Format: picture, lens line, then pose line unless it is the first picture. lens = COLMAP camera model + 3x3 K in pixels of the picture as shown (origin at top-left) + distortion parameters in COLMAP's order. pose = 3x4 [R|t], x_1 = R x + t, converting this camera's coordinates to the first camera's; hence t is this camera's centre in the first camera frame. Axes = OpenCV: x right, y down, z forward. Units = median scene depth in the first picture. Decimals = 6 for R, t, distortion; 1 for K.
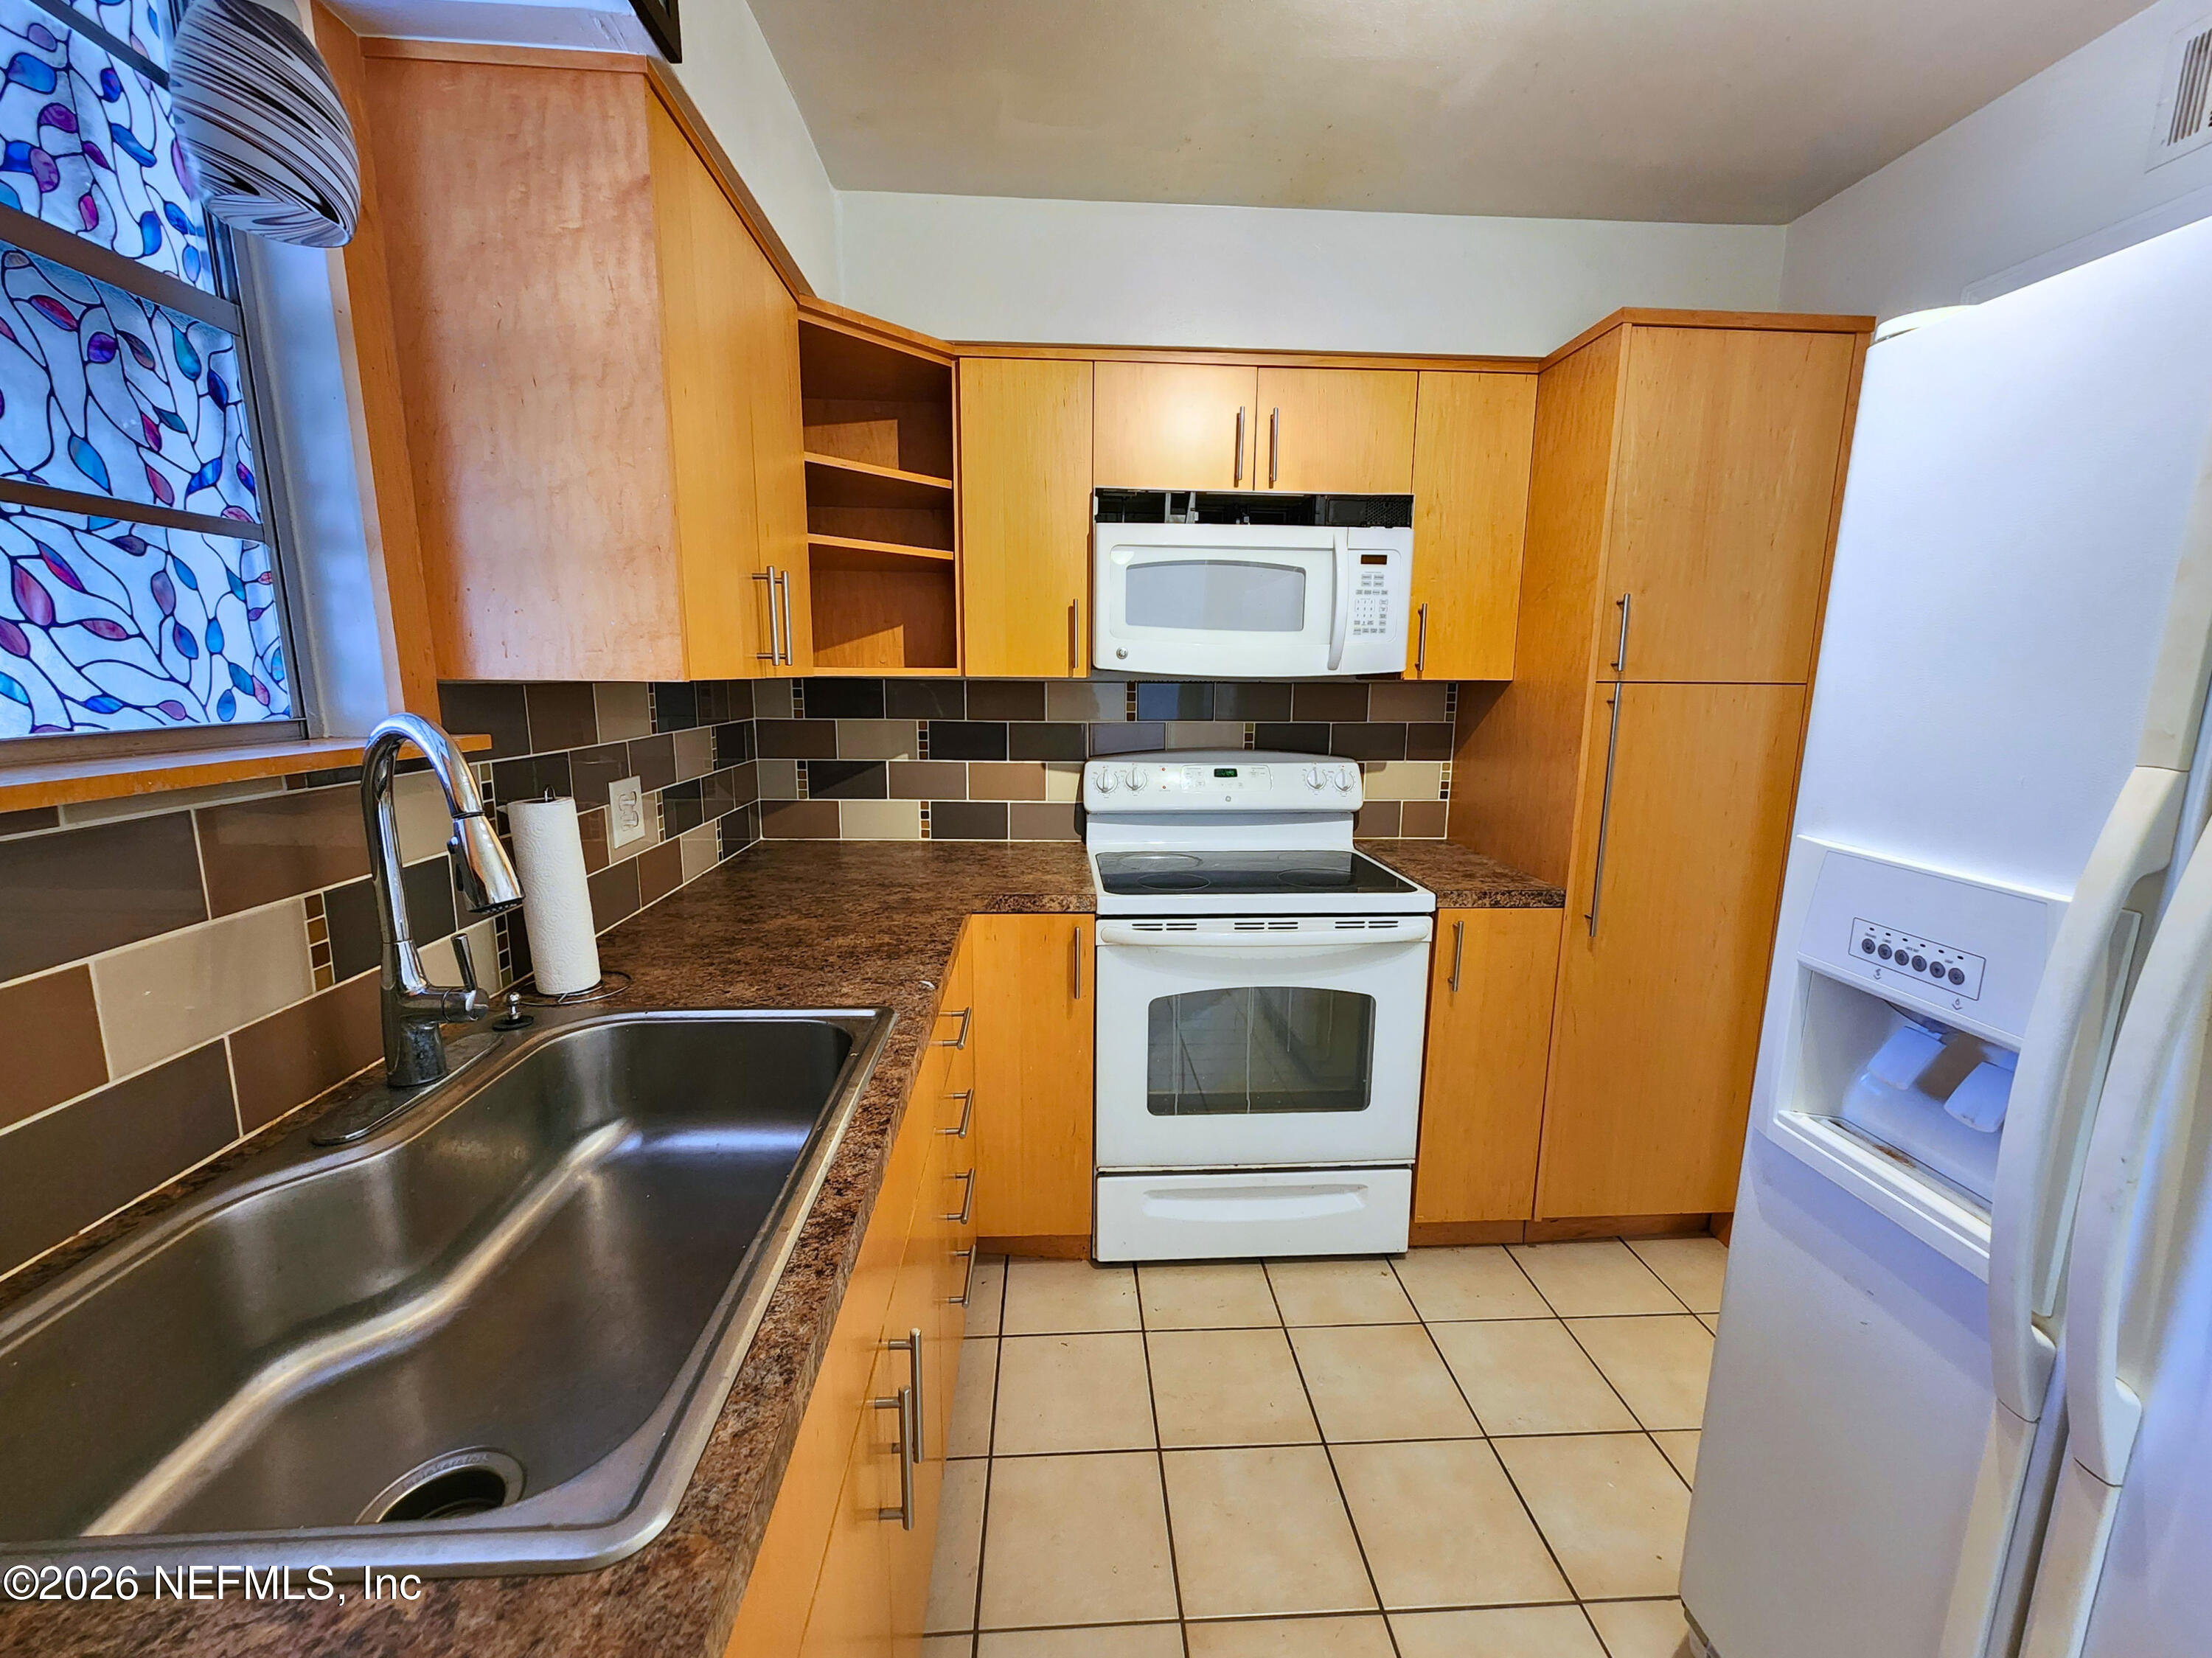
lens RADIAL K [[907.8, 0, 1104.9], [0, 907.8, 830.3], [0, 0, 1]] dist [-0.002754, -0.000021]
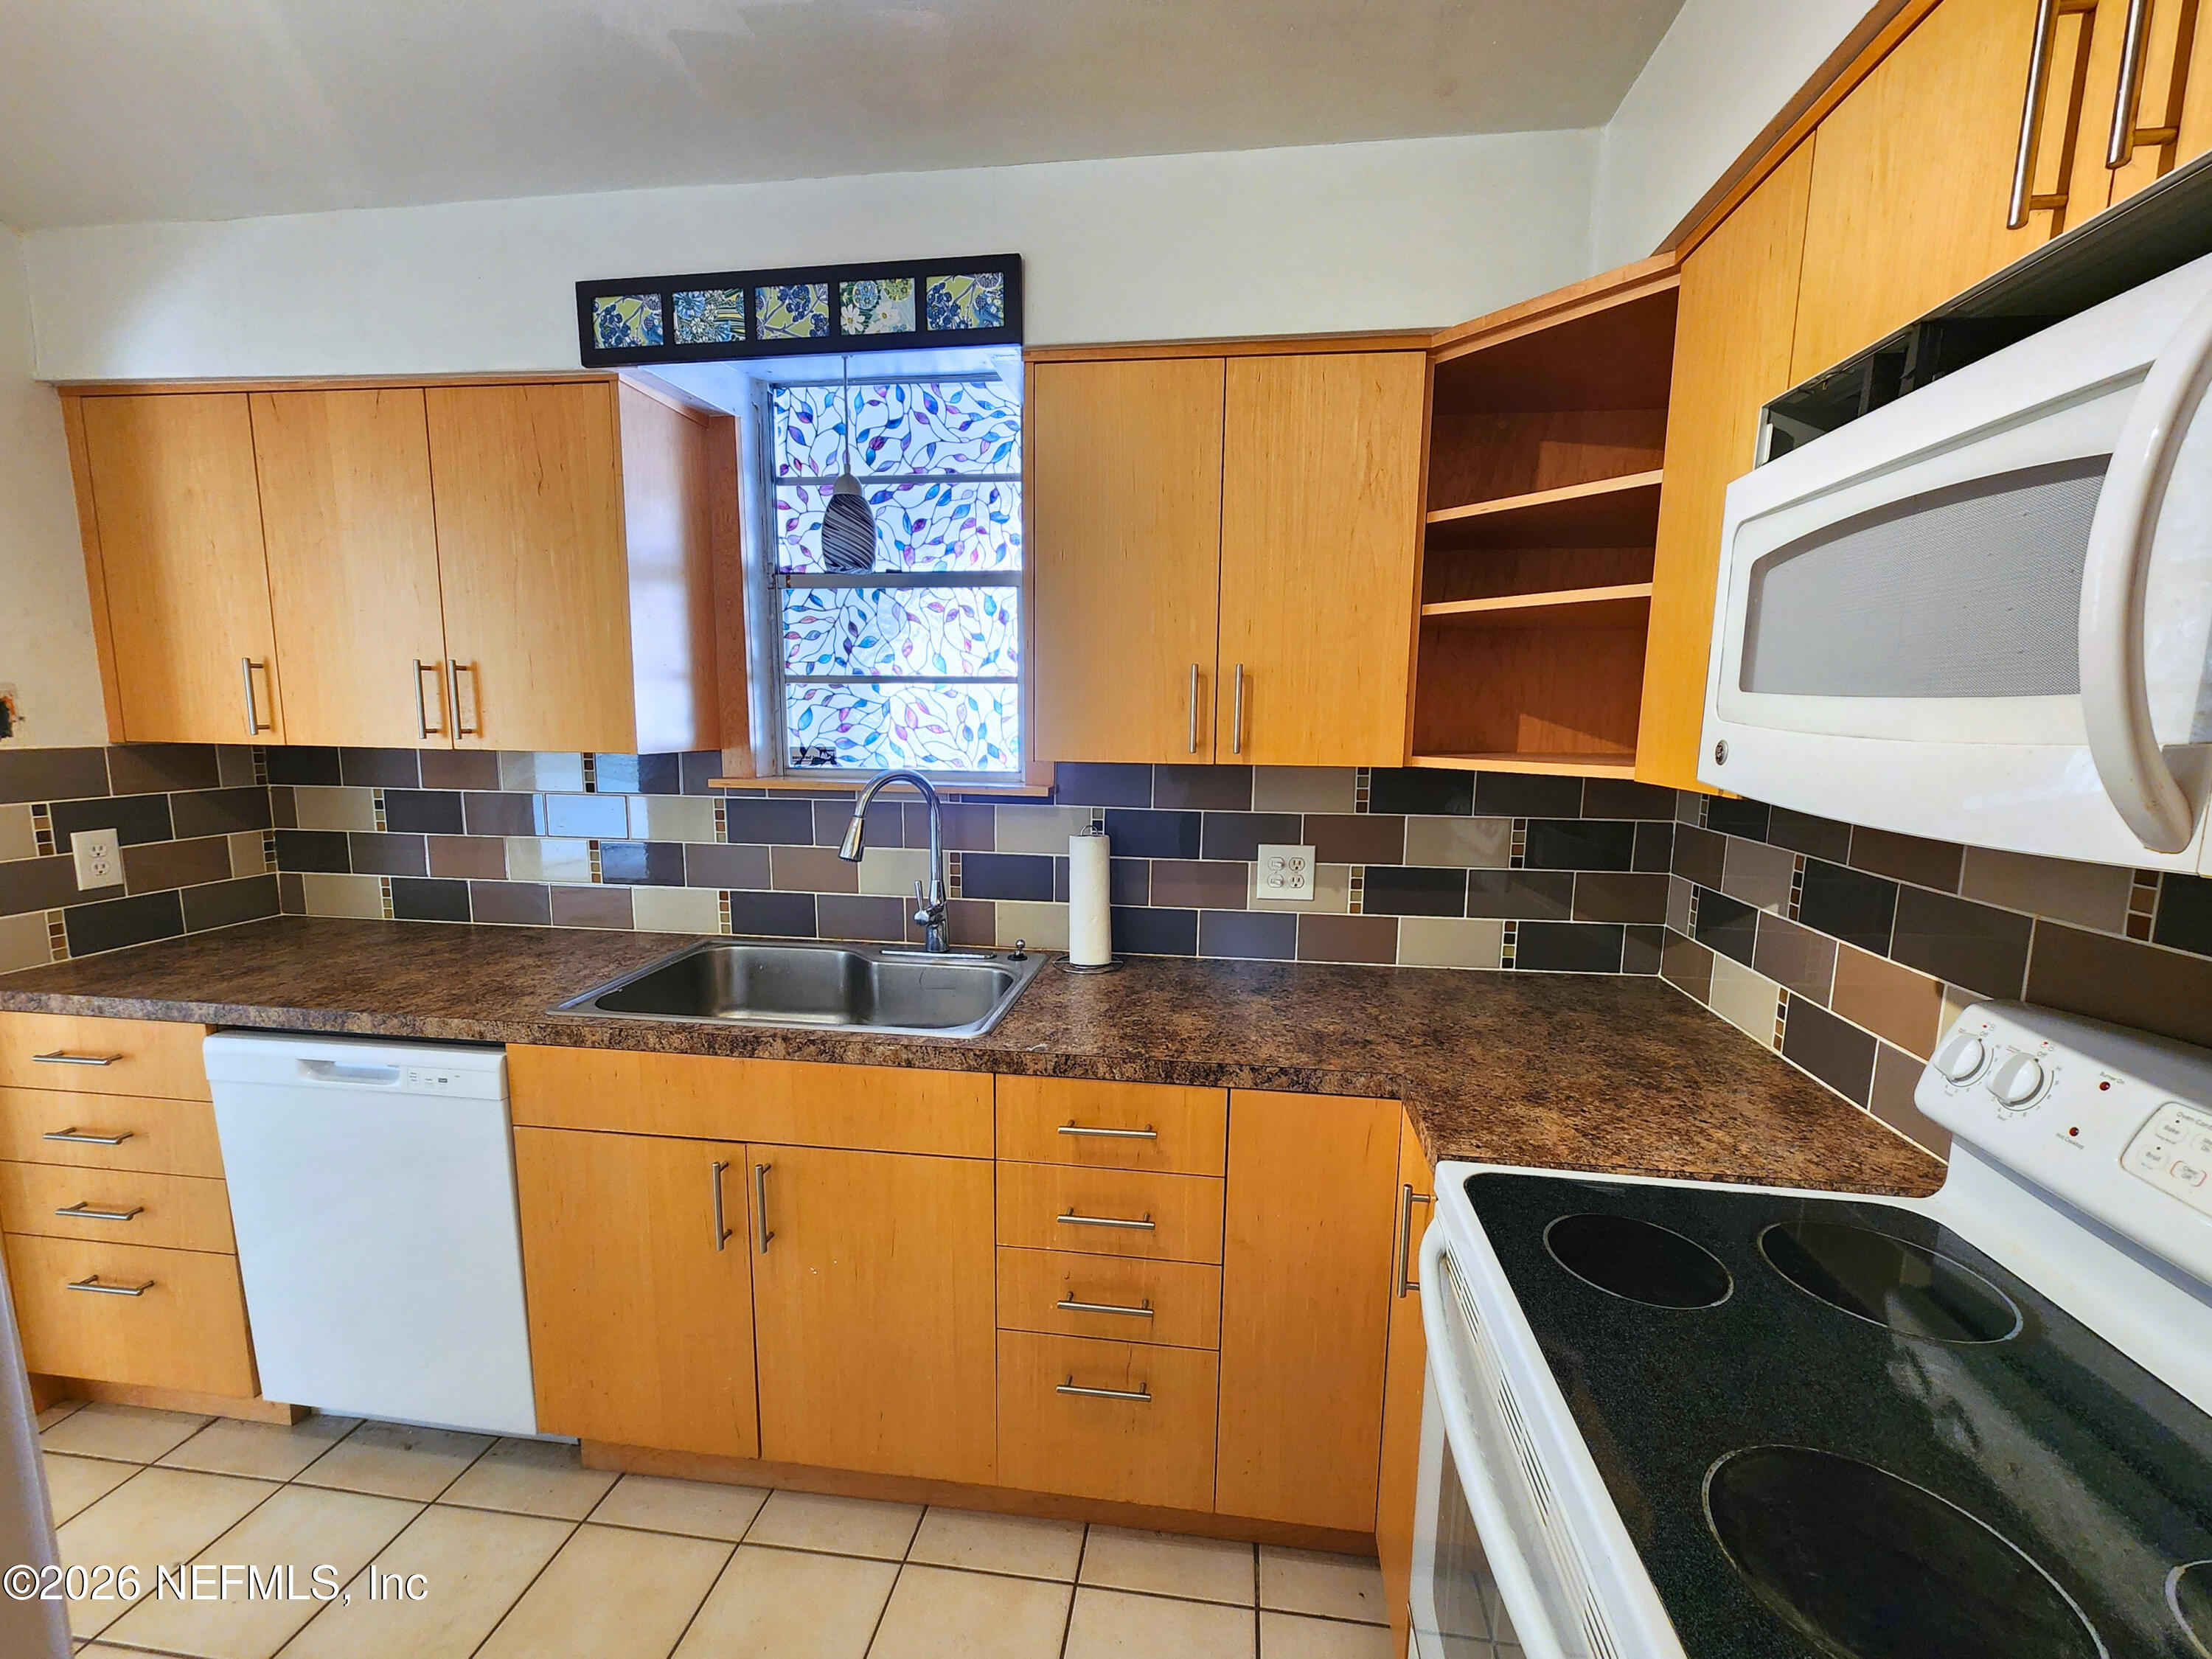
lens RADIAL K [[907.9, 0, 1099.0], [0, 907.9, 839.5], [0, 0, 1]] dist [-0.002754, -0.000021]
pose [[-0.173088, 0.124190, -0.977045, 1.155780], [-0.184182, 0.970437, 0.155979, -0.357201], [0.967532, 0.206953, -0.145098, 1.662706]]
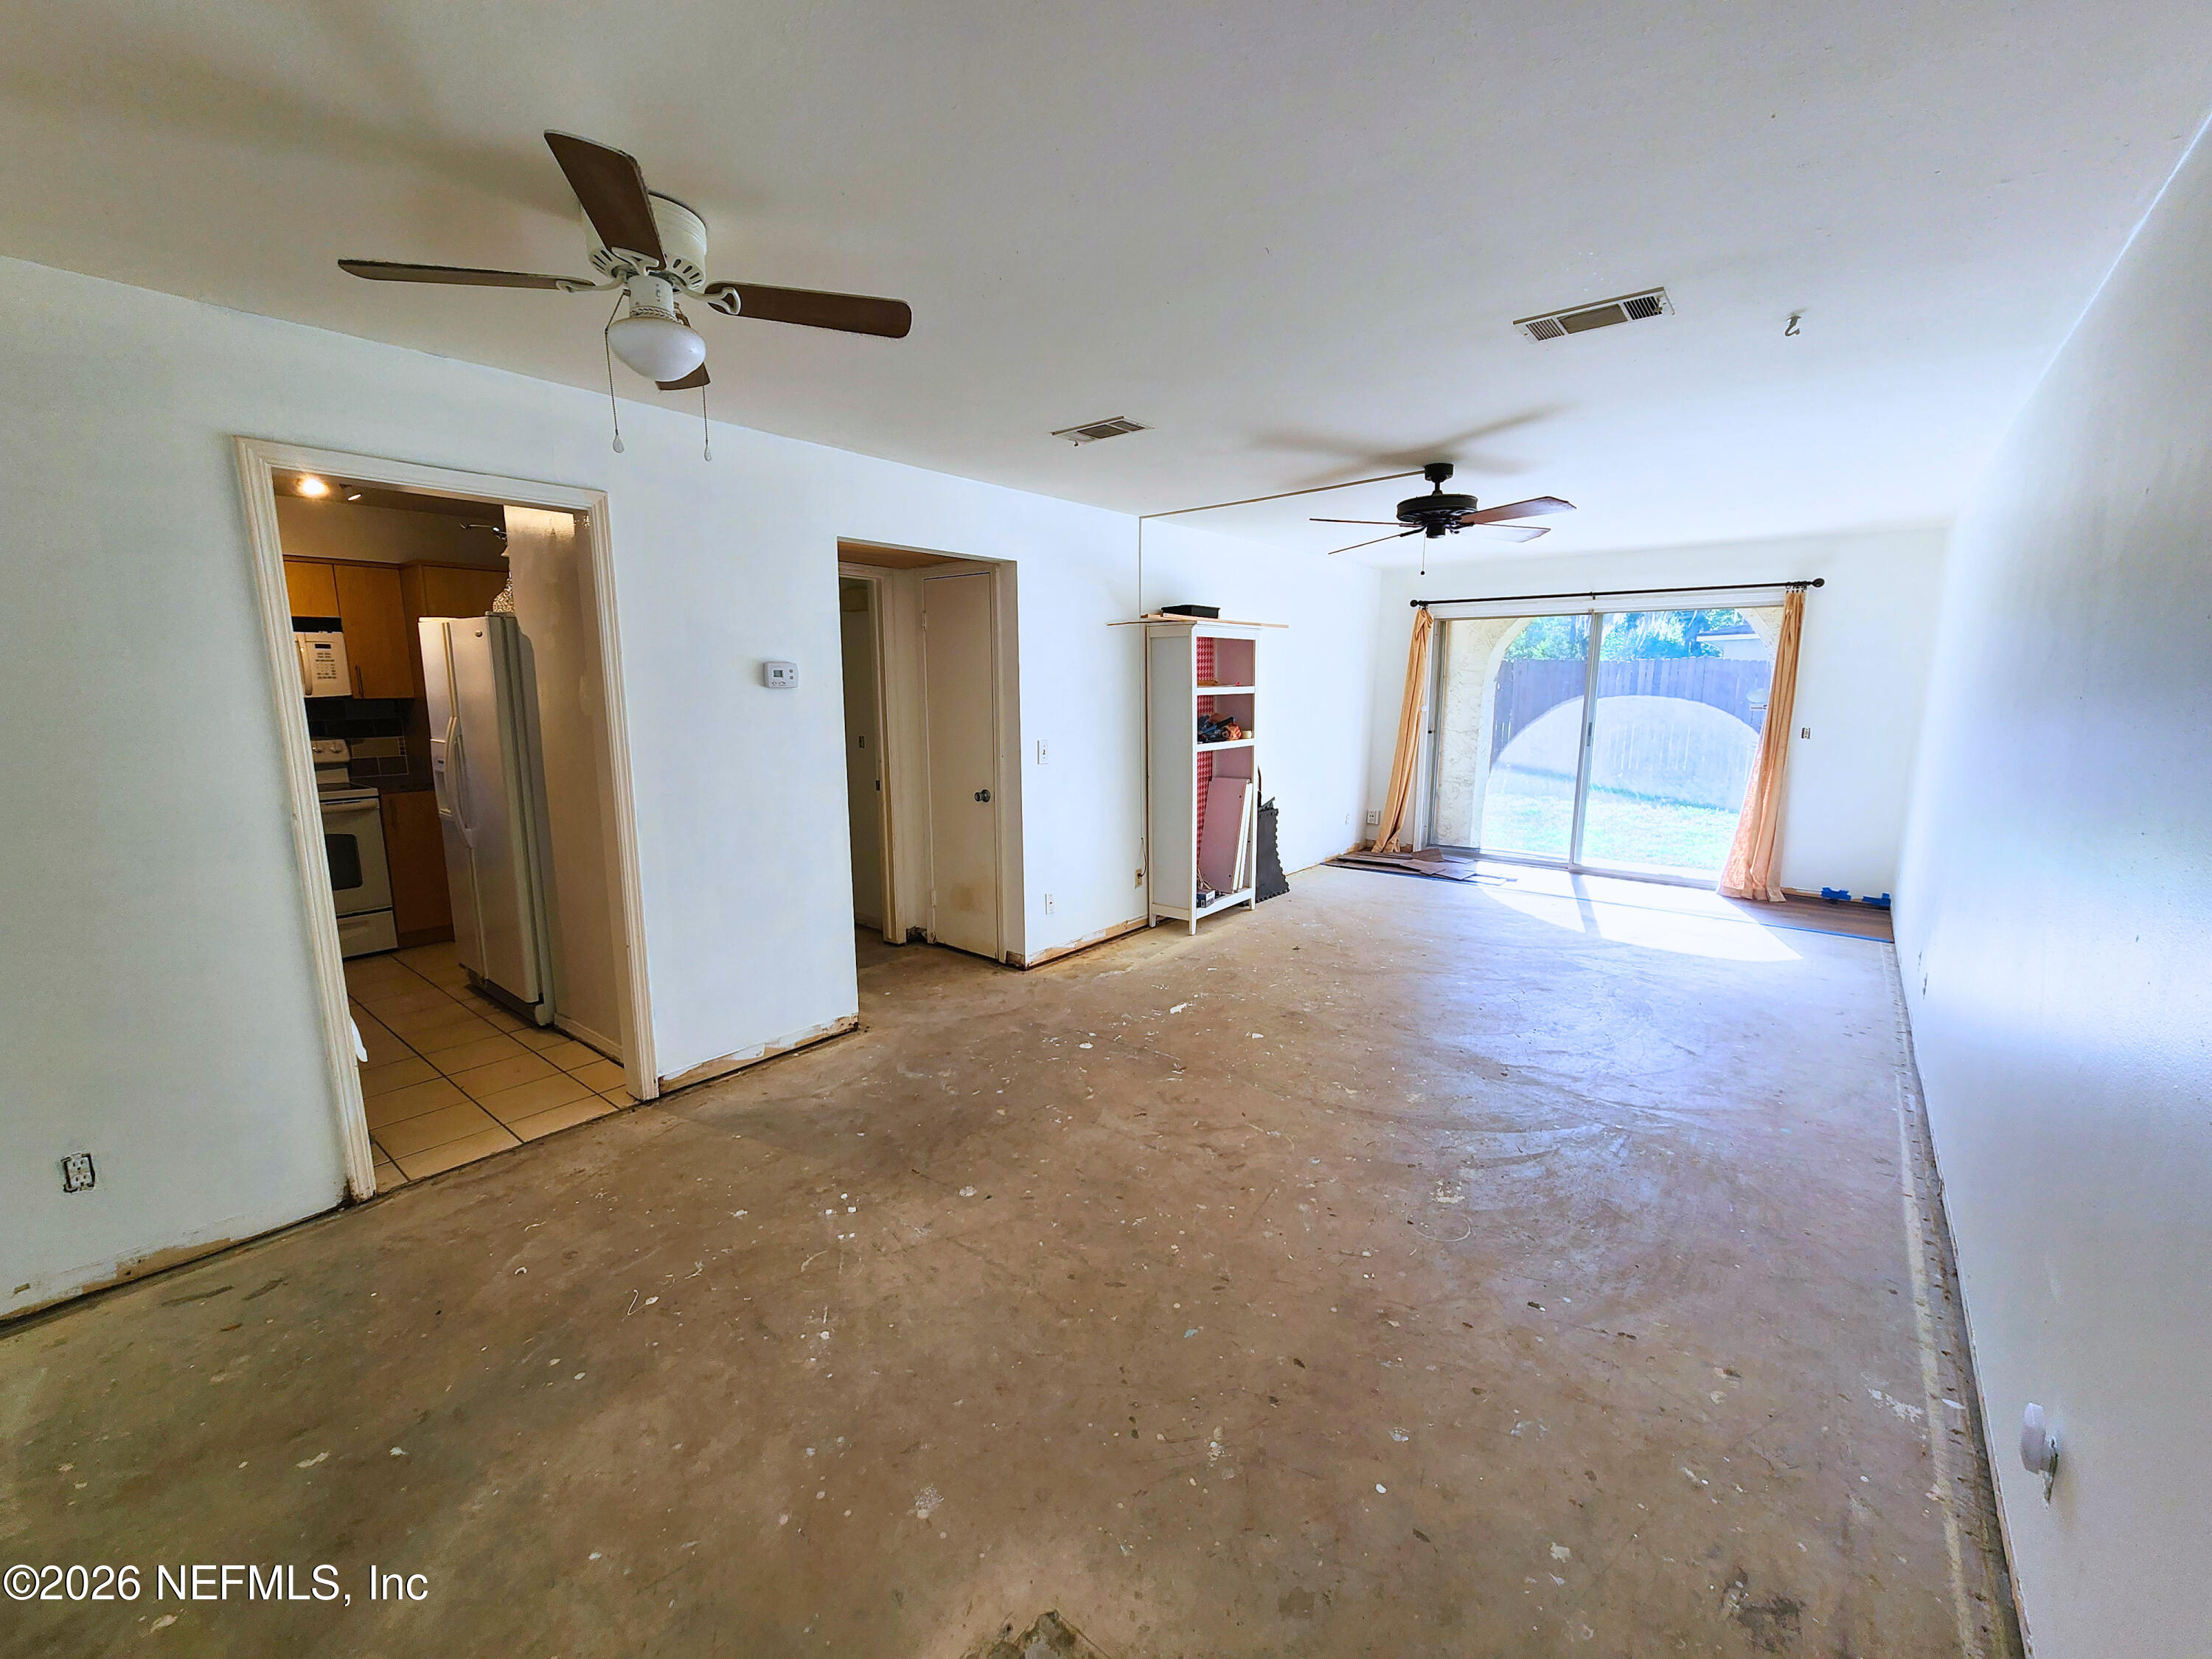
lens RADIAL K [[907.9, 0, 1106.3], [0, 907.9, 831.6], [0, 0, 1]] dist [-0.002754, -0.000021]
pose [[0.673654, -0.130413, 0.727450, -0.187545], [0.138121, 0.989181, 0.049428, 0.656000], [-0.726026, 0.067178, 0.684378, -4.006561]]
